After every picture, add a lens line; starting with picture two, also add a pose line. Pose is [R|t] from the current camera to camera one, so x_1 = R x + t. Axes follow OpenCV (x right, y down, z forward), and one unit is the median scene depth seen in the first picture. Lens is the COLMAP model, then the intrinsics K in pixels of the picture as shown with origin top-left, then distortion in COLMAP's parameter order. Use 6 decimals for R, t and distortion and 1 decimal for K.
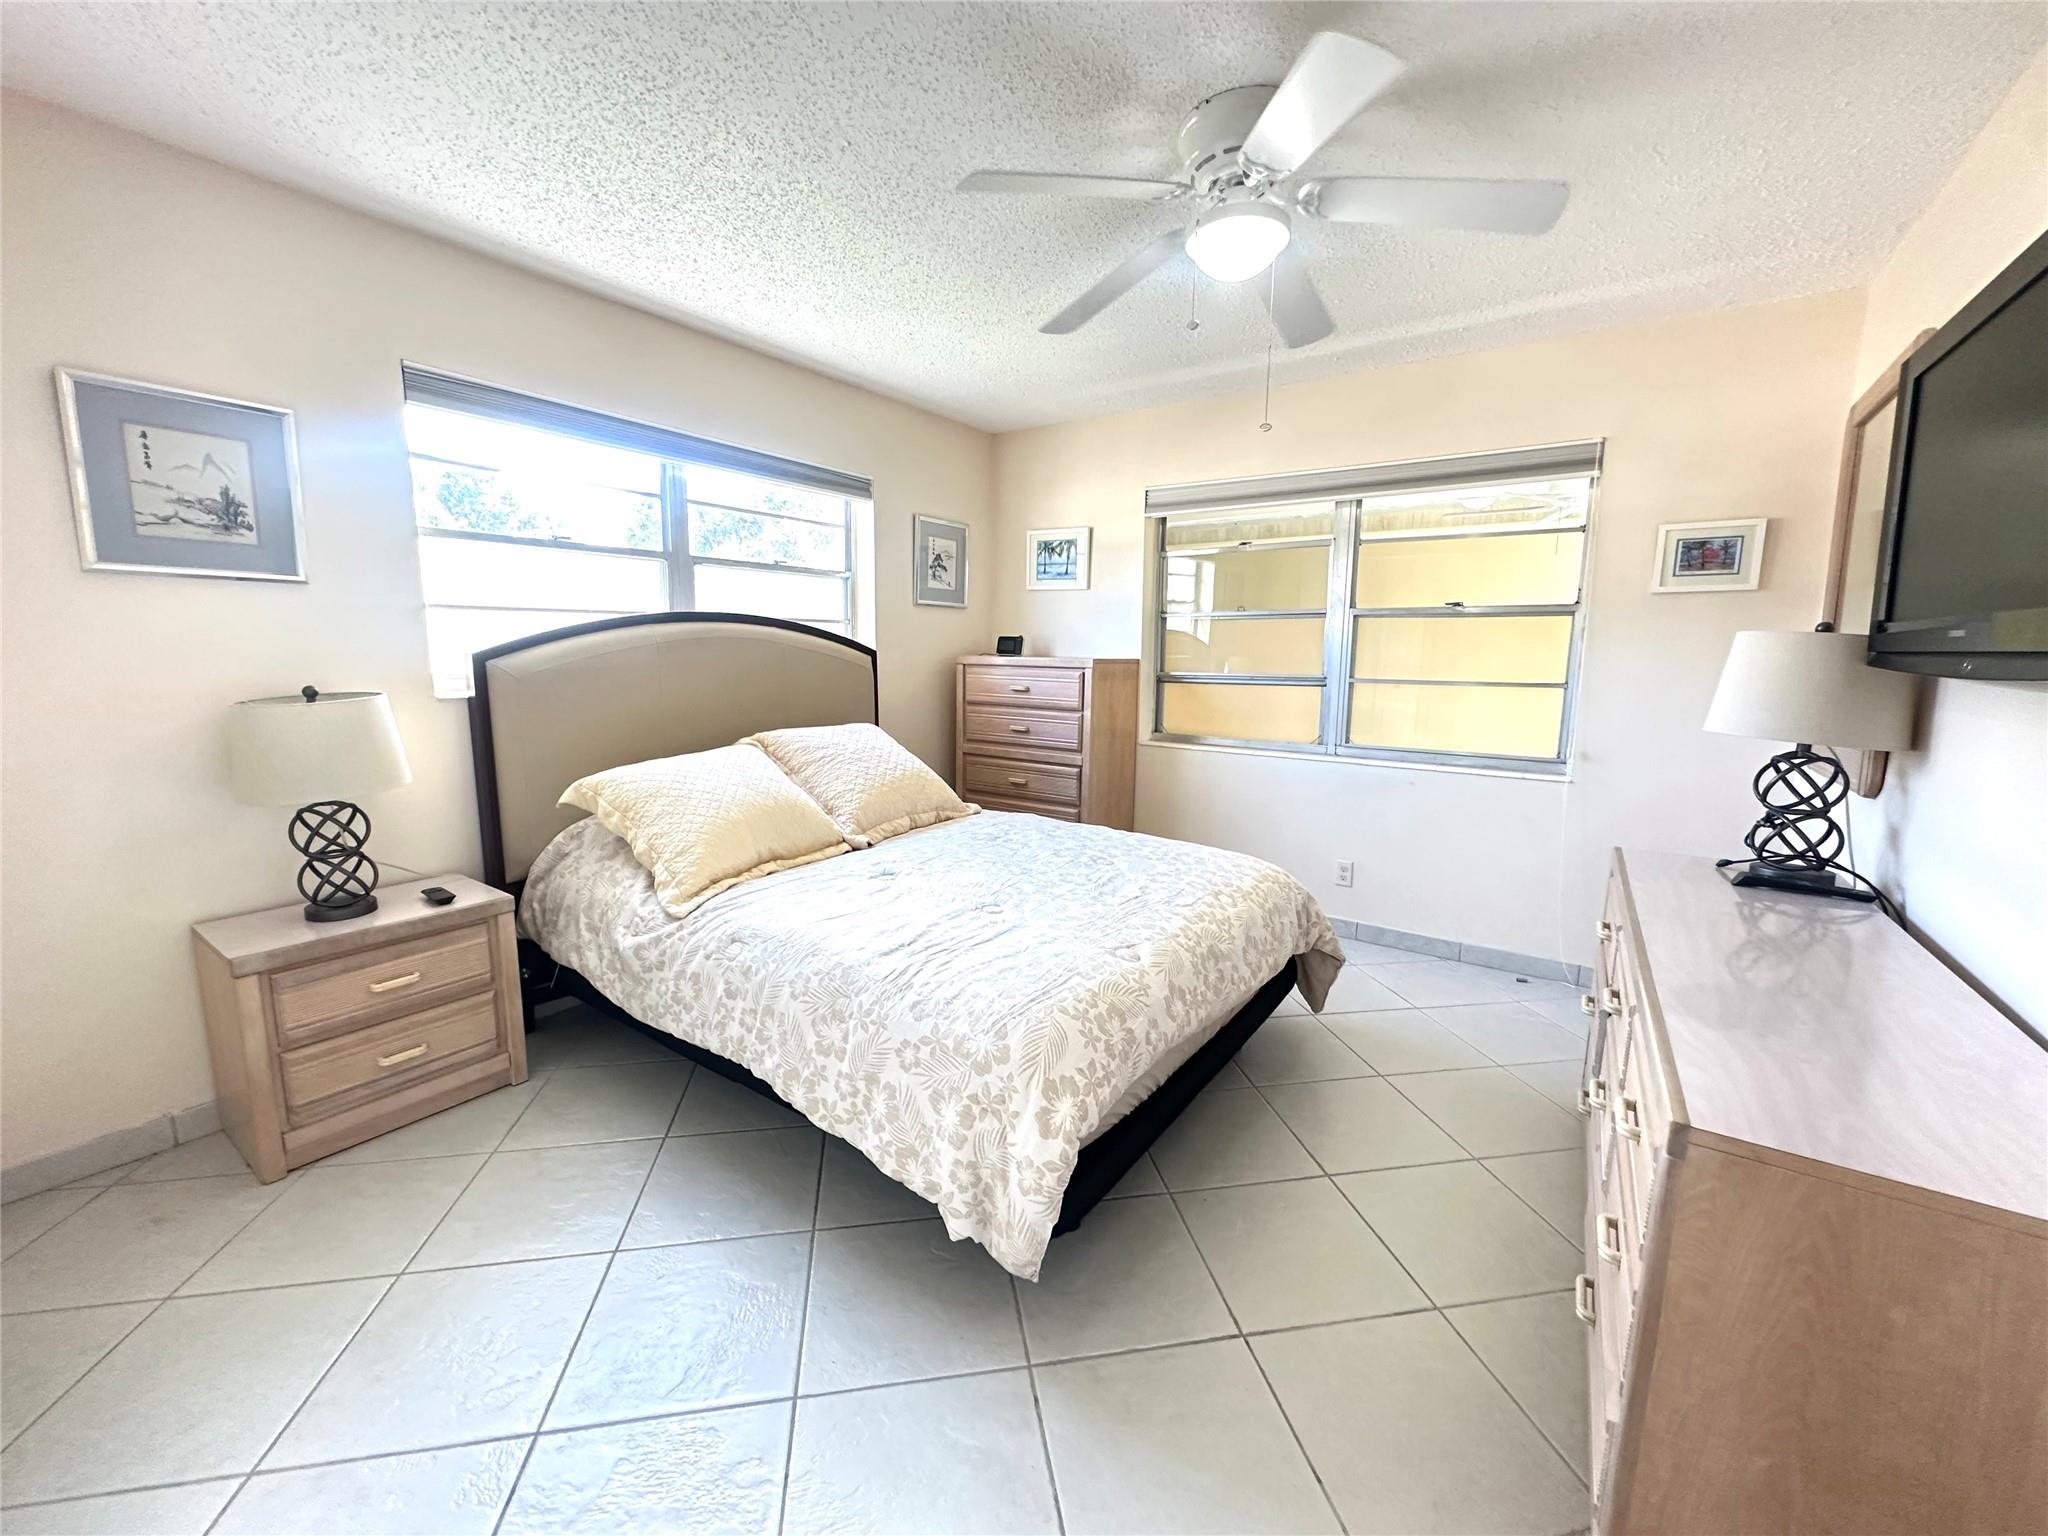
lens RADIAL K [[819.1, 0, 1021.5], [0, 819.1, 770.0], [0, 0, 1]] dist [-0.000426, -0.000496]
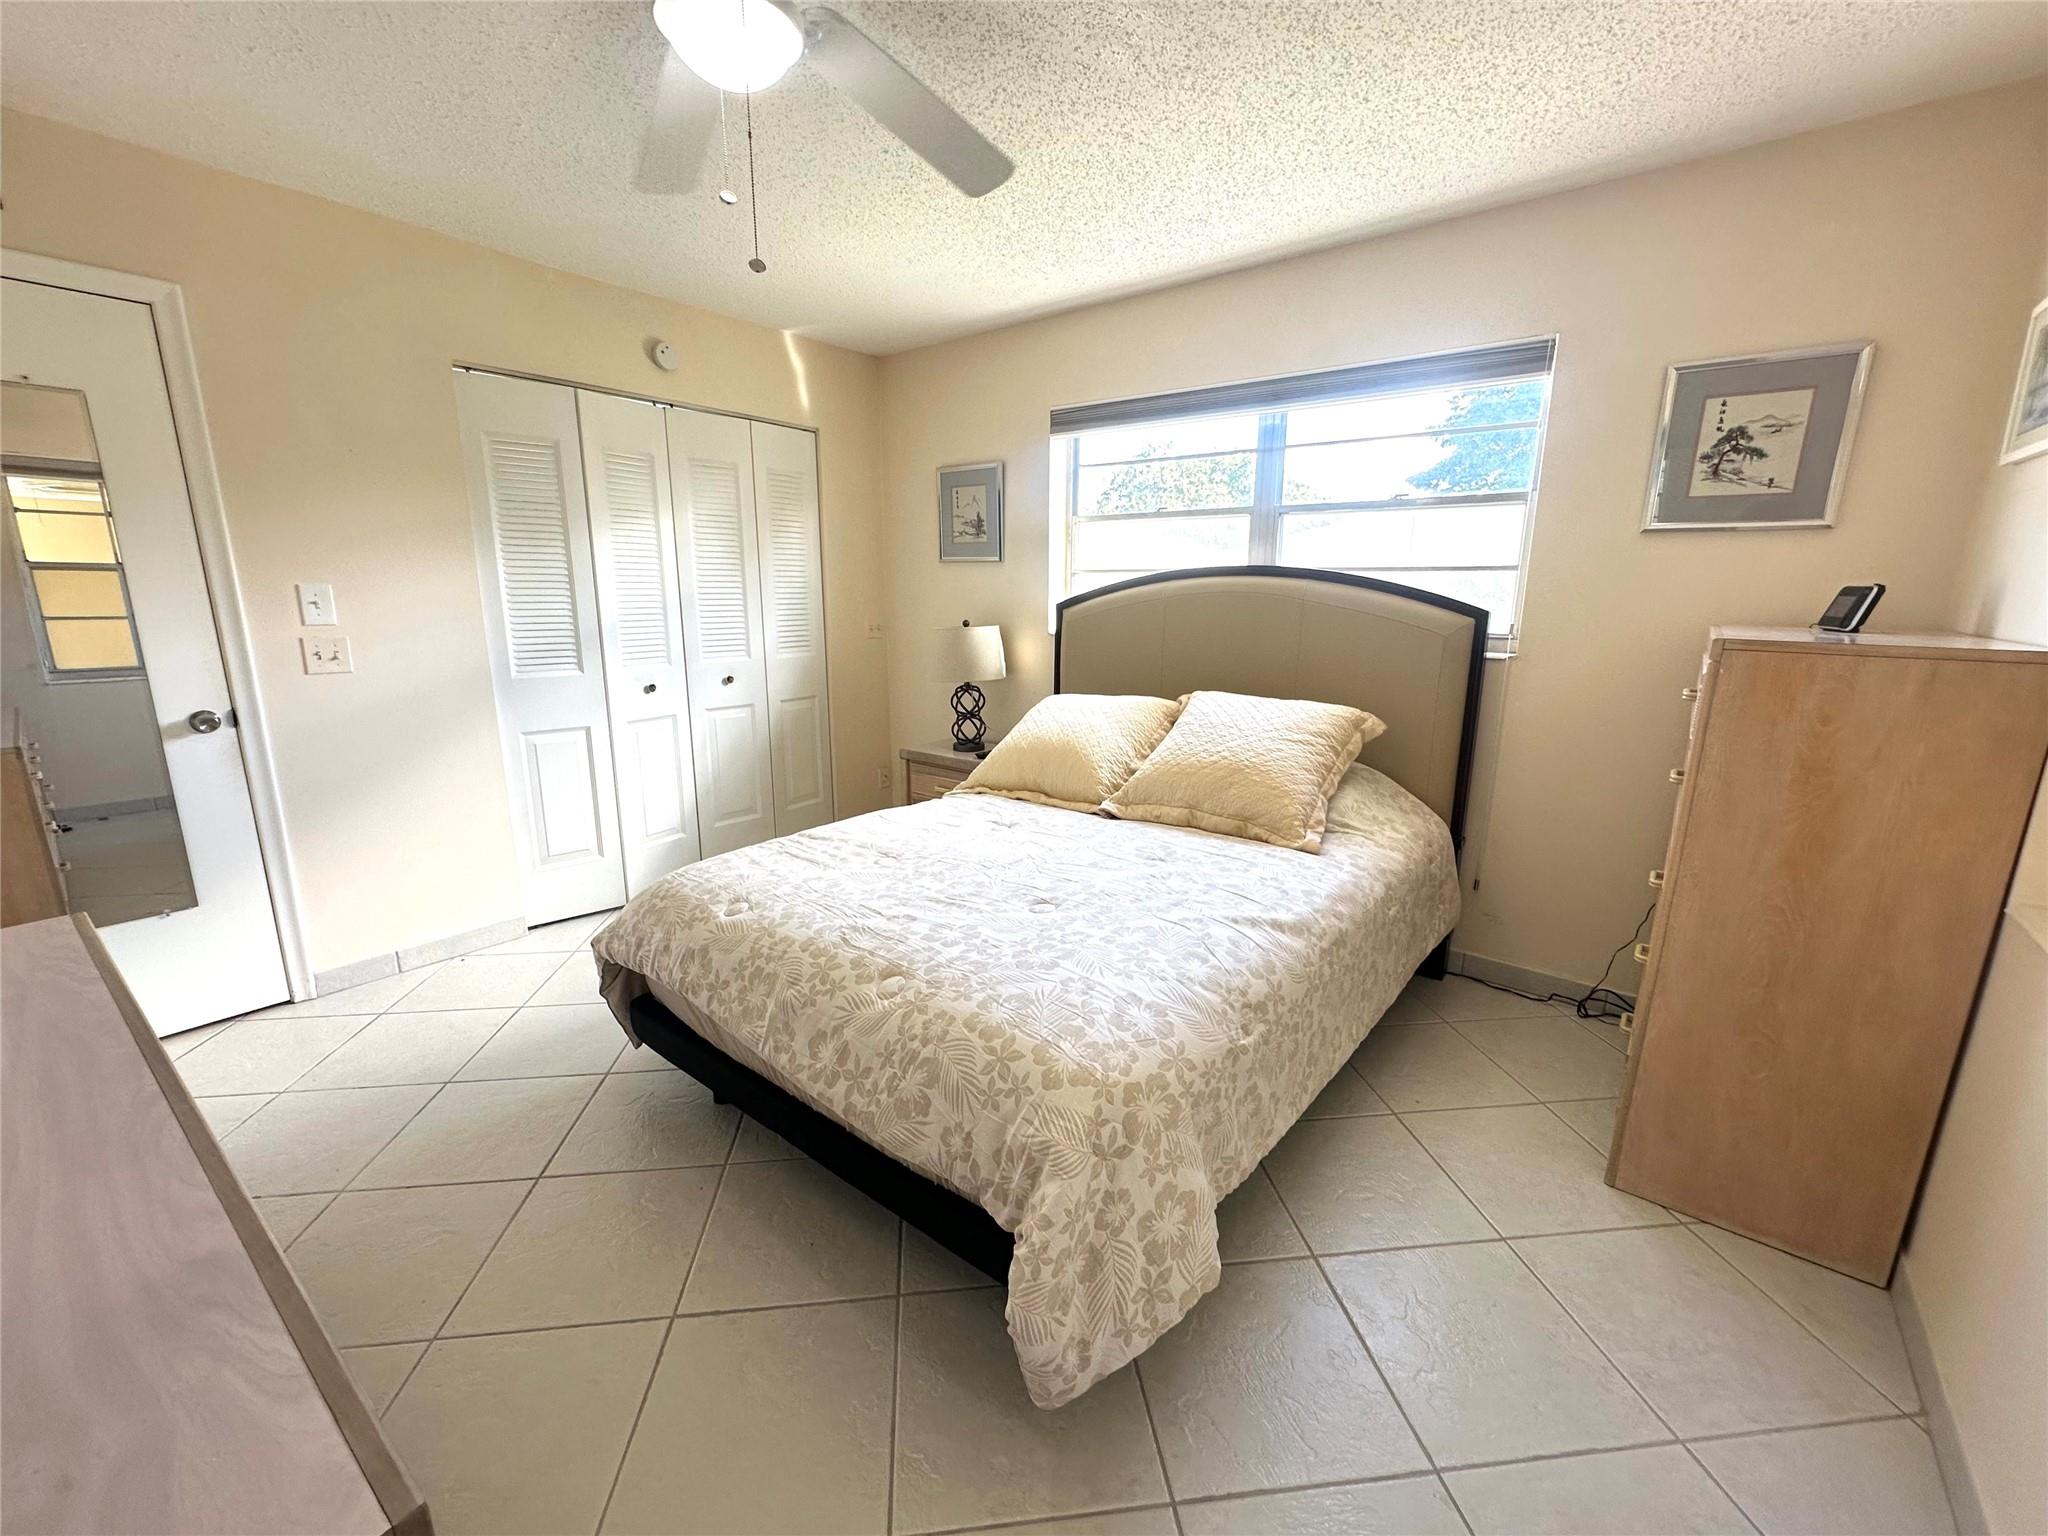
lens RADIAL K [[819.1, 0, 1024.8], [0, 819.1, 767.5], [0, 0, 1]] dist [-0.000426, -0.000496]
pose [[-0.043793, 0.207947, -0.977159, 0.630483], [-0.153929, 0.965014, 0.212261, -0.126681], [0.987111, 0.159708, -0.010252, 0.785719]]
